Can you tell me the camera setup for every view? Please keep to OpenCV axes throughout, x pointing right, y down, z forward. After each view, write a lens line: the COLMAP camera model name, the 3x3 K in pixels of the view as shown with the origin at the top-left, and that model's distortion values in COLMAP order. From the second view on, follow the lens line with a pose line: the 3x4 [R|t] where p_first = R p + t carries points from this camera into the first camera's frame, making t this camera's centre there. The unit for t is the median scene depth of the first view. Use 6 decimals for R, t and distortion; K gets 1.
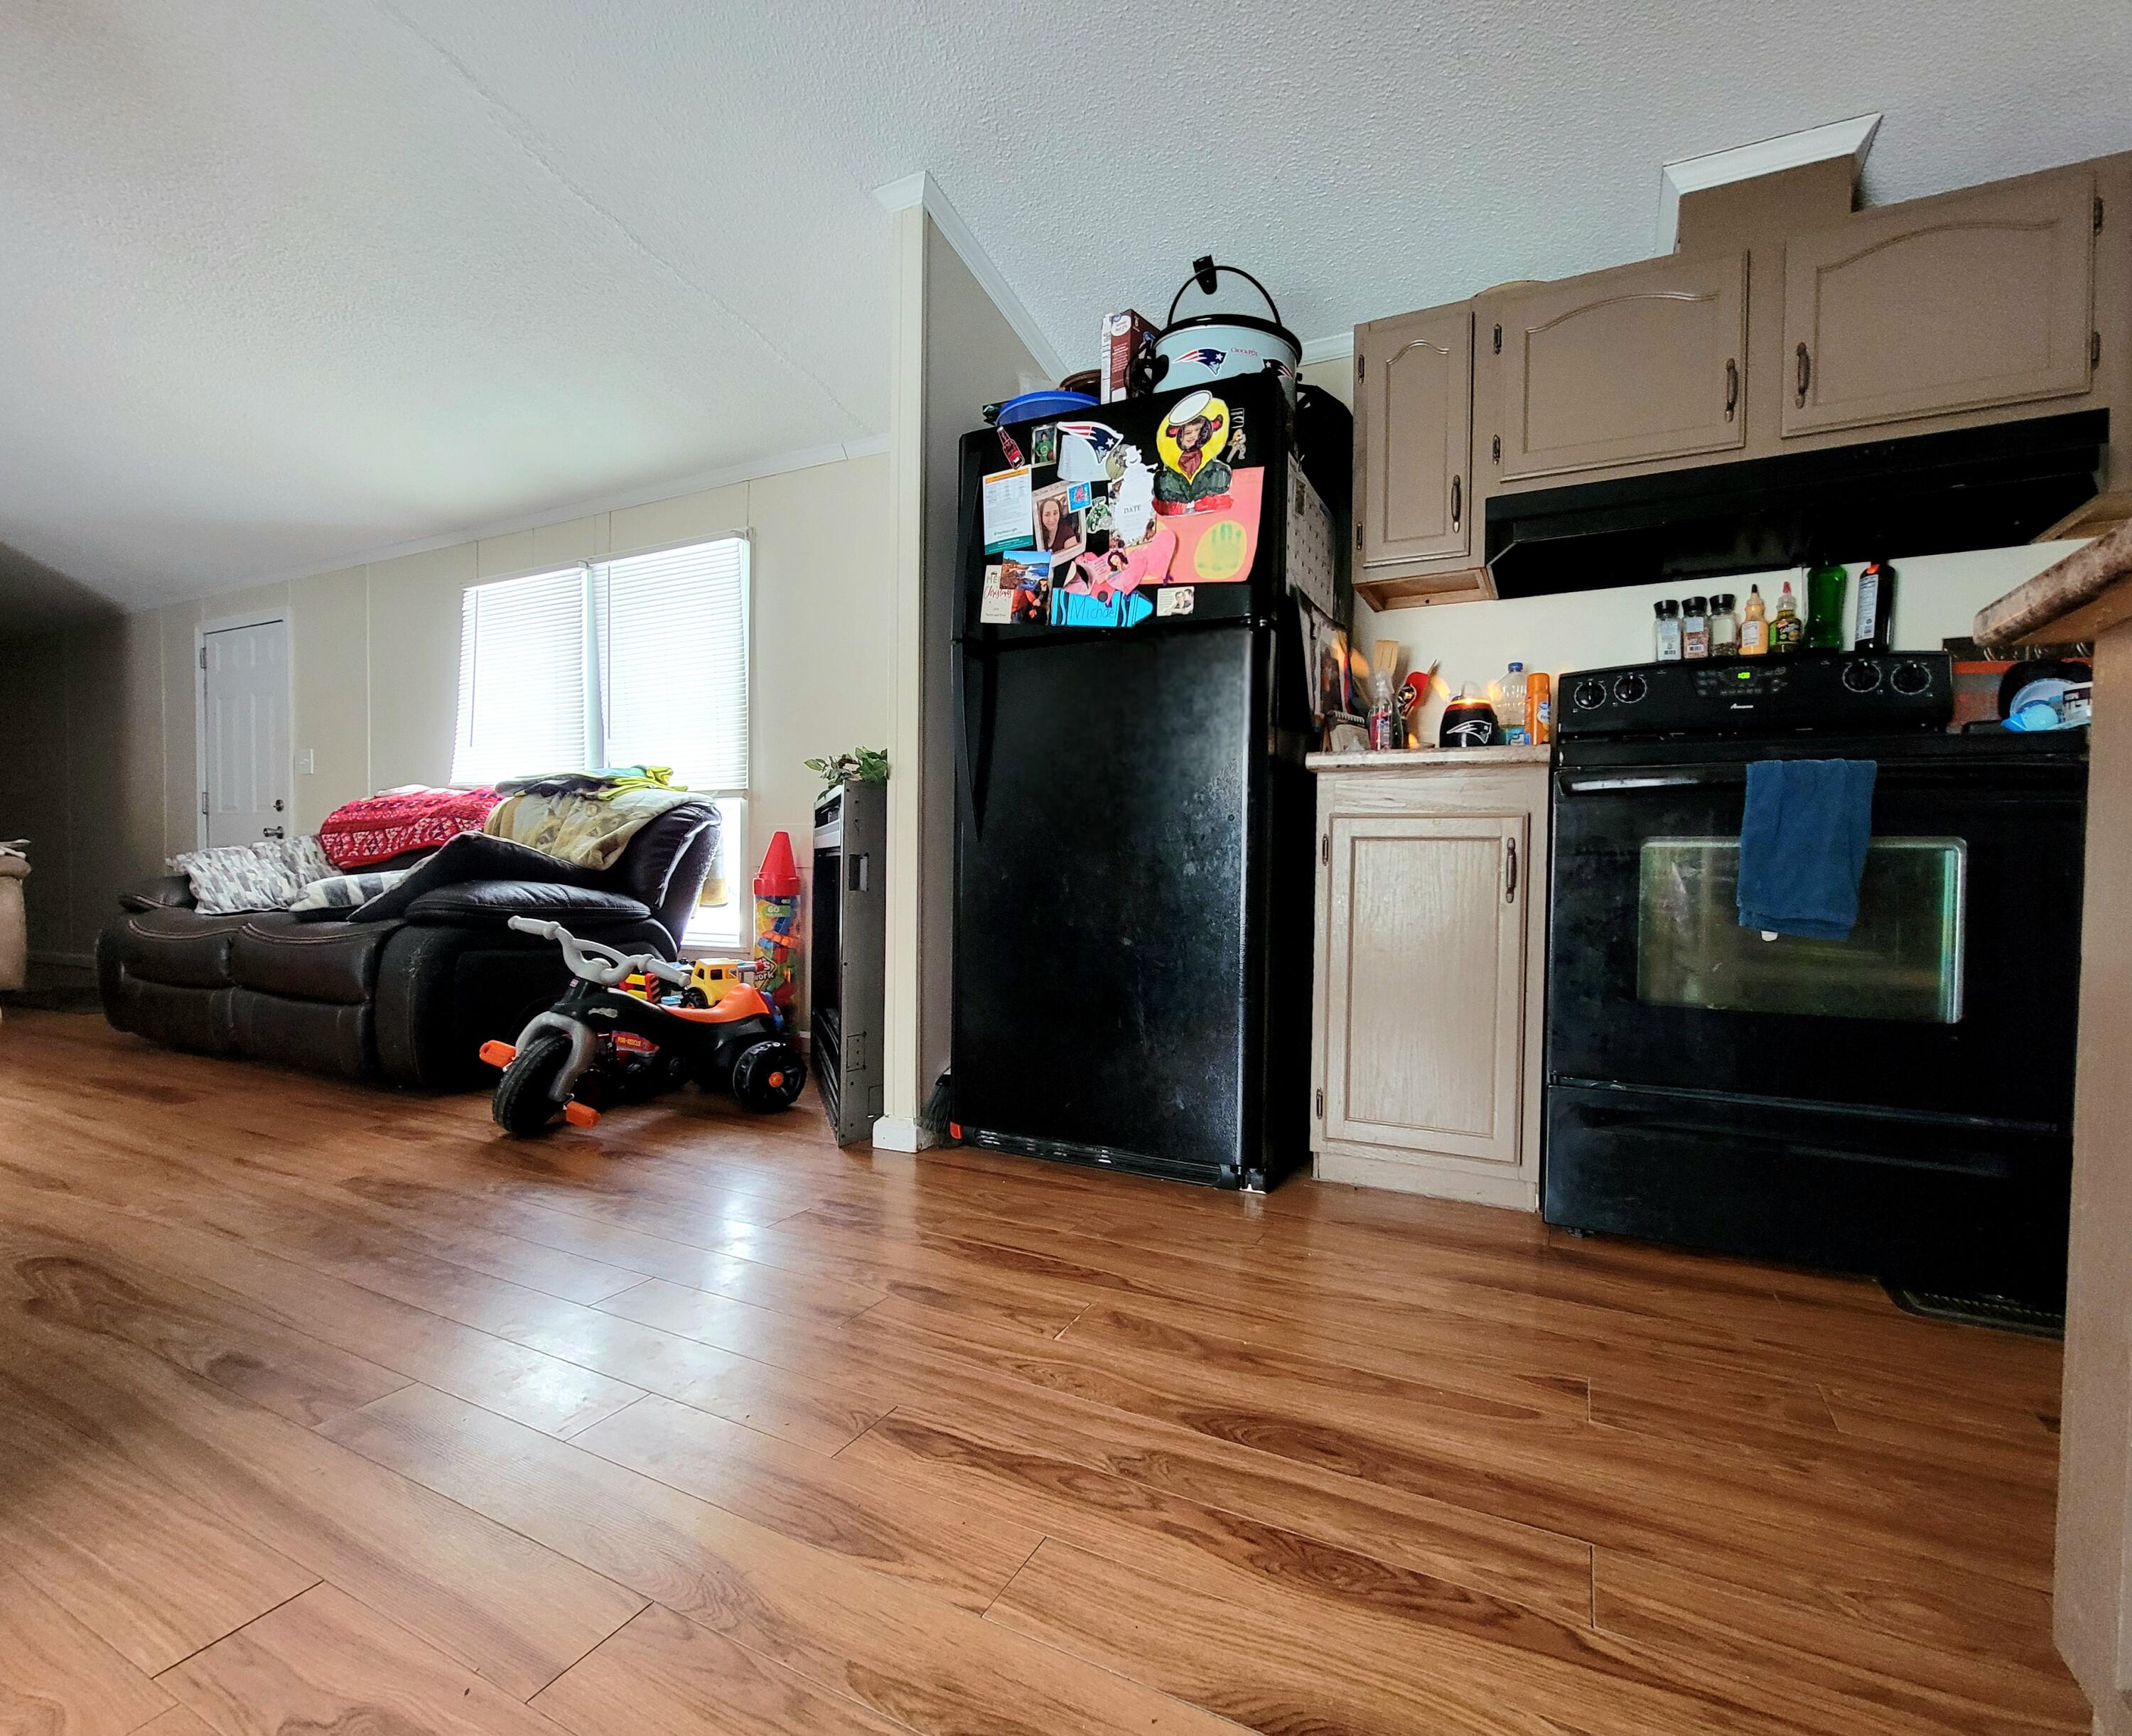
lens RADIAL K [[963.7, 0, 1066.0], [0, 963.7, 868.0], [0, 0, 1]] dist [-0.003736, 0.000113]
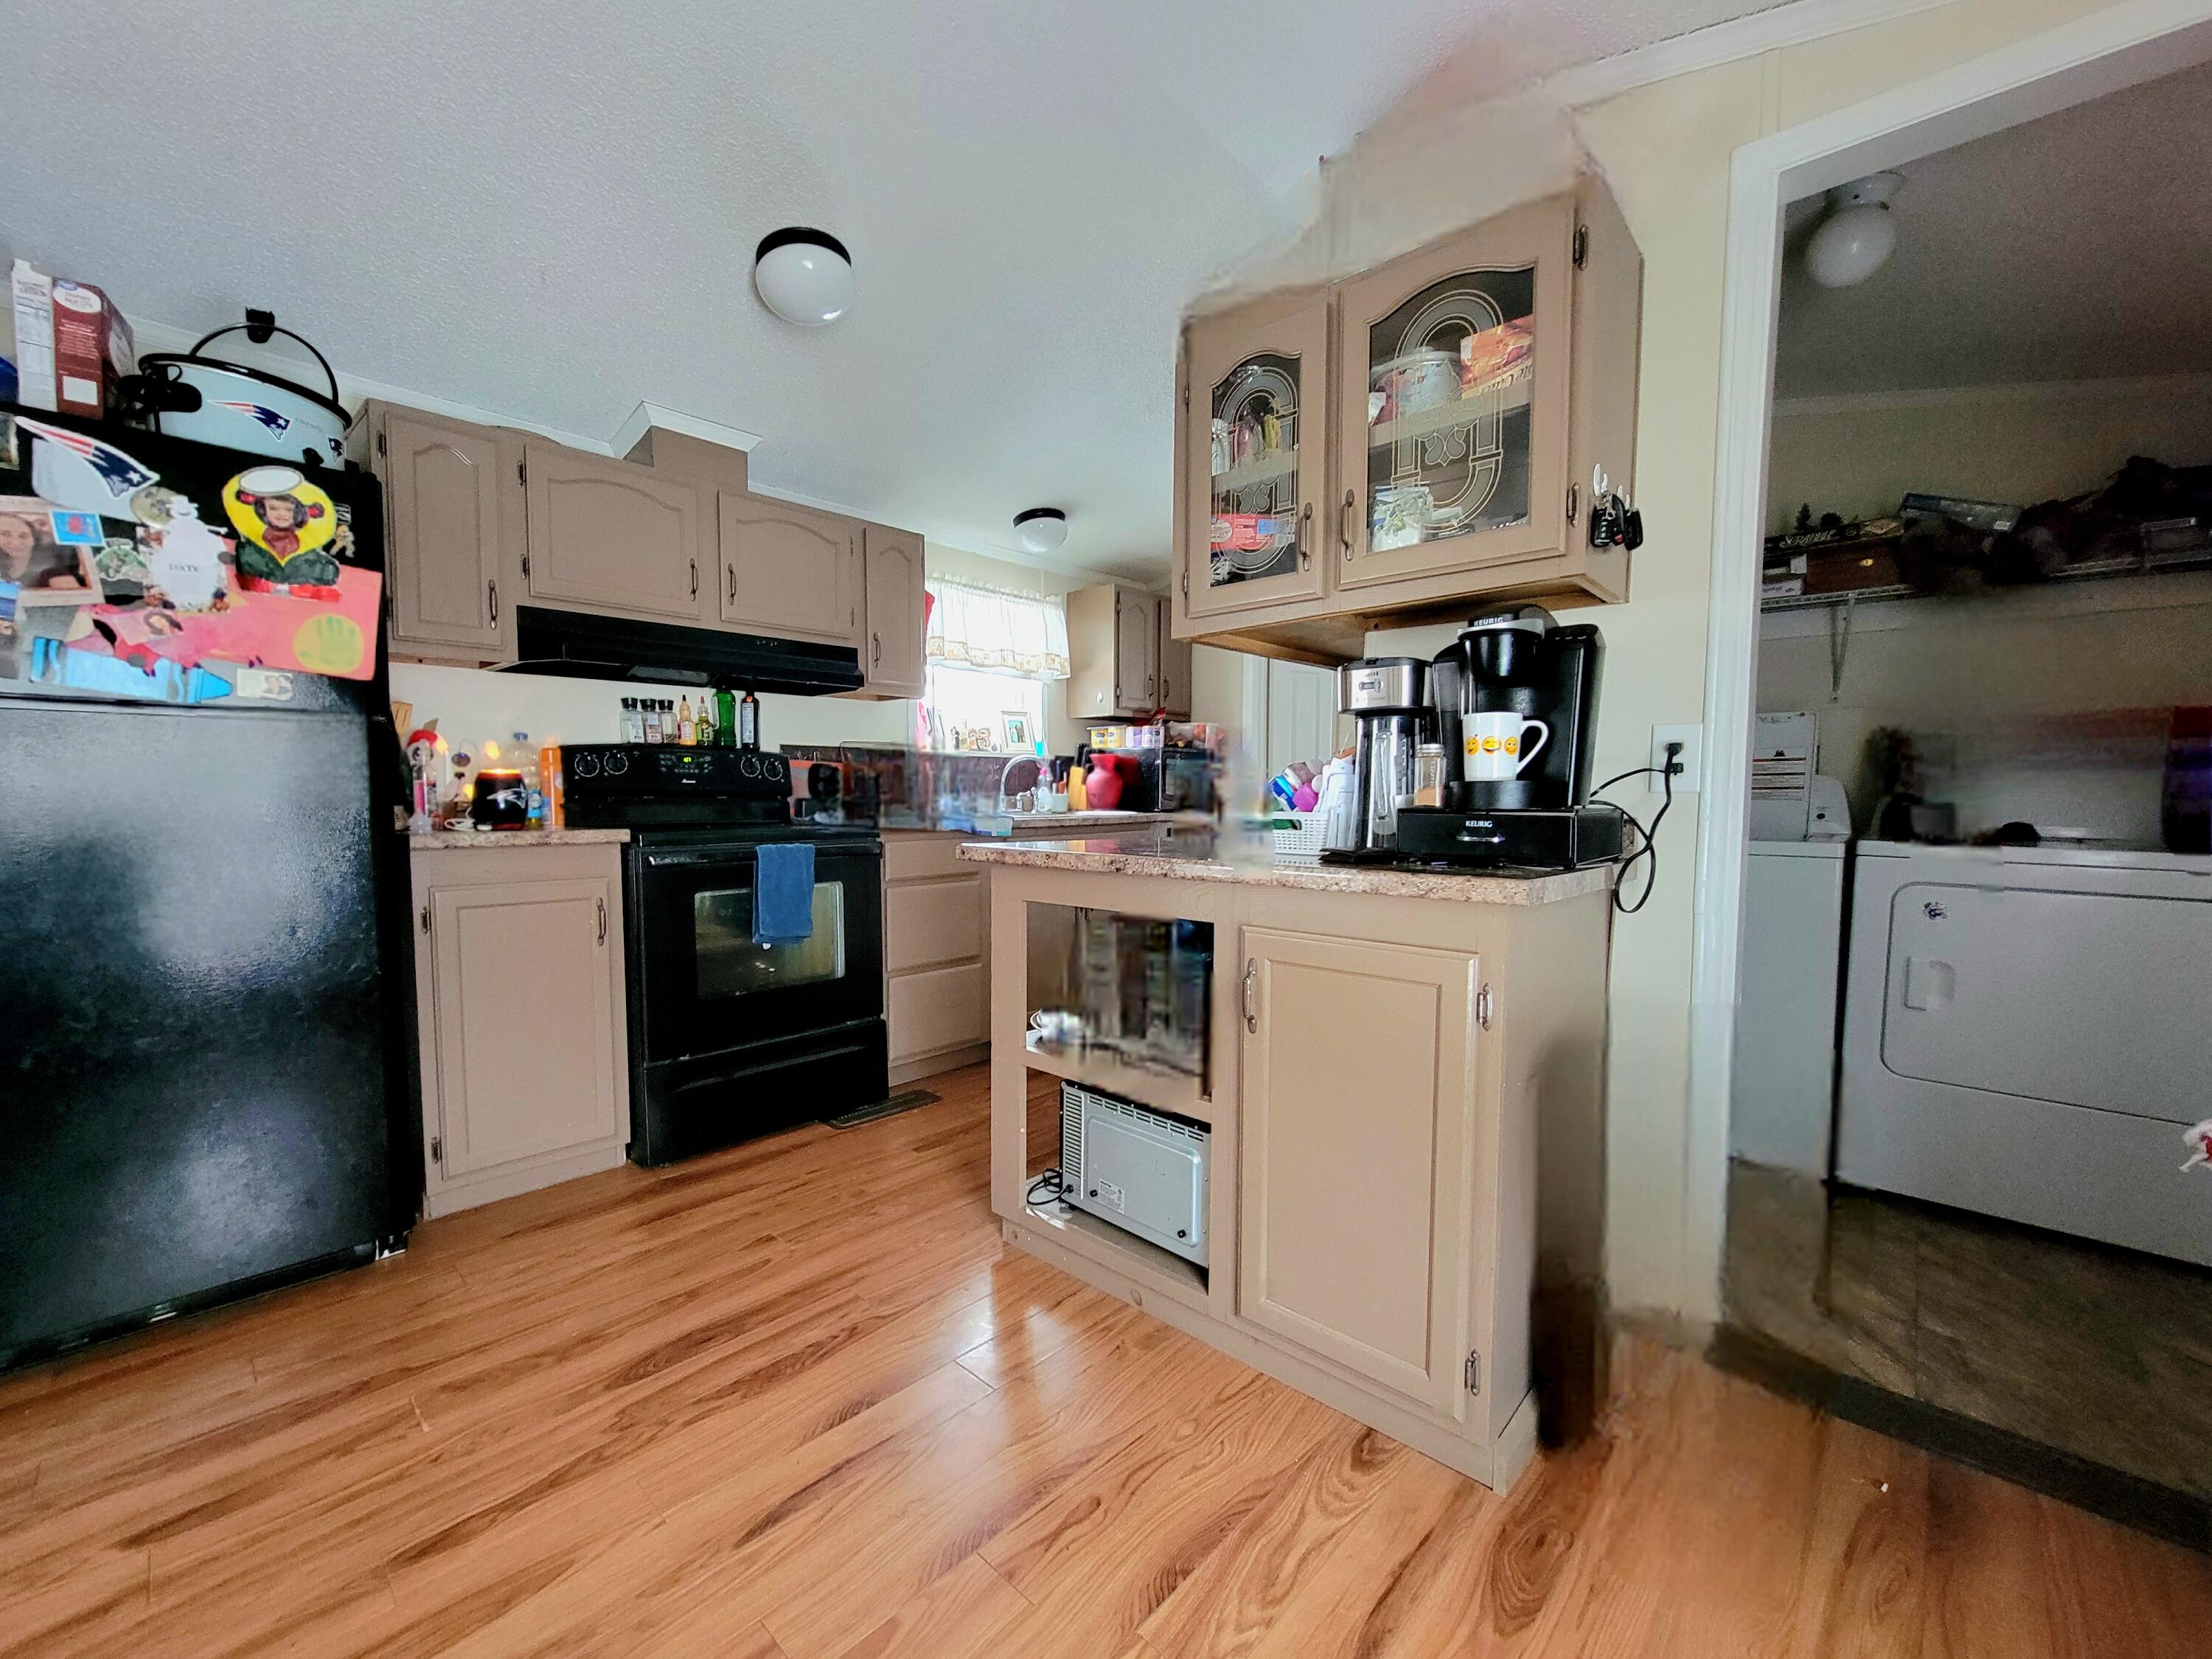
lens RADIAL K [[896.6, 0, 1112.6], [0, 896.6, 846.1], [0, 0, 1]] dist [0.017083, 0.000123]
pose [[0.298628, -0.064001, 0.952221, -0.498035], [0.017531, 0.997948, 0.061576, -0.162046], [-0.954208, -0.001695, 0.299138, -0.051714]]
